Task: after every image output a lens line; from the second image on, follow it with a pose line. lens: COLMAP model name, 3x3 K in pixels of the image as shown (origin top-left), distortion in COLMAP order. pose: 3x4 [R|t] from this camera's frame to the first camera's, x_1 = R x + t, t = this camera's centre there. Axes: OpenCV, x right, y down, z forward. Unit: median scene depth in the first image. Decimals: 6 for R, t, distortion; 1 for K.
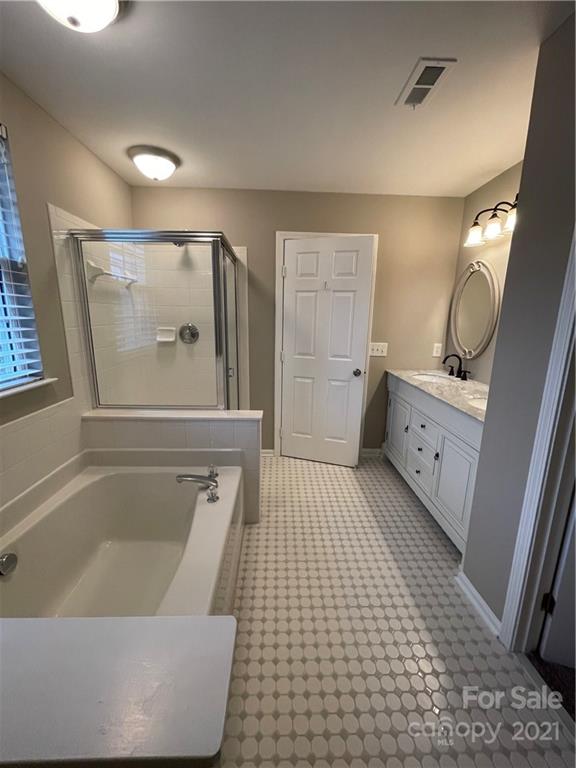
lens RADIAL K [[314.9, 0, 286.1], [0, 314.9, 384.6], [0, 0, 1]] dist [0.000641, 0.000004]
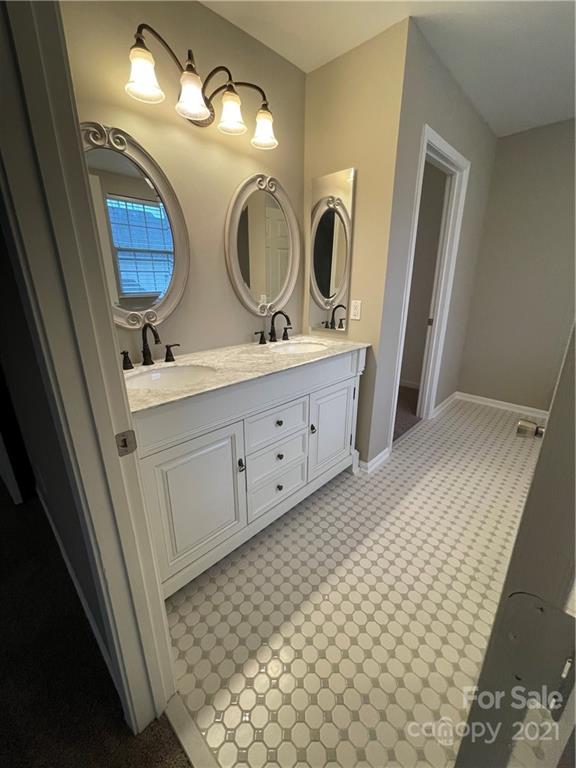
lens RADIAL K [[314.9, 0, 282.2], [0, 314.9, 357.4], [0, 0, 1]] dist [0.000641, 0.000004]
pose [[-0.688914, -0.196546, 0.697687, -0.015992], [0.135009, 0.910897, 0.389921, -0.275589], [-0.712159, 0.362816, -0.600994, 1.411469]]
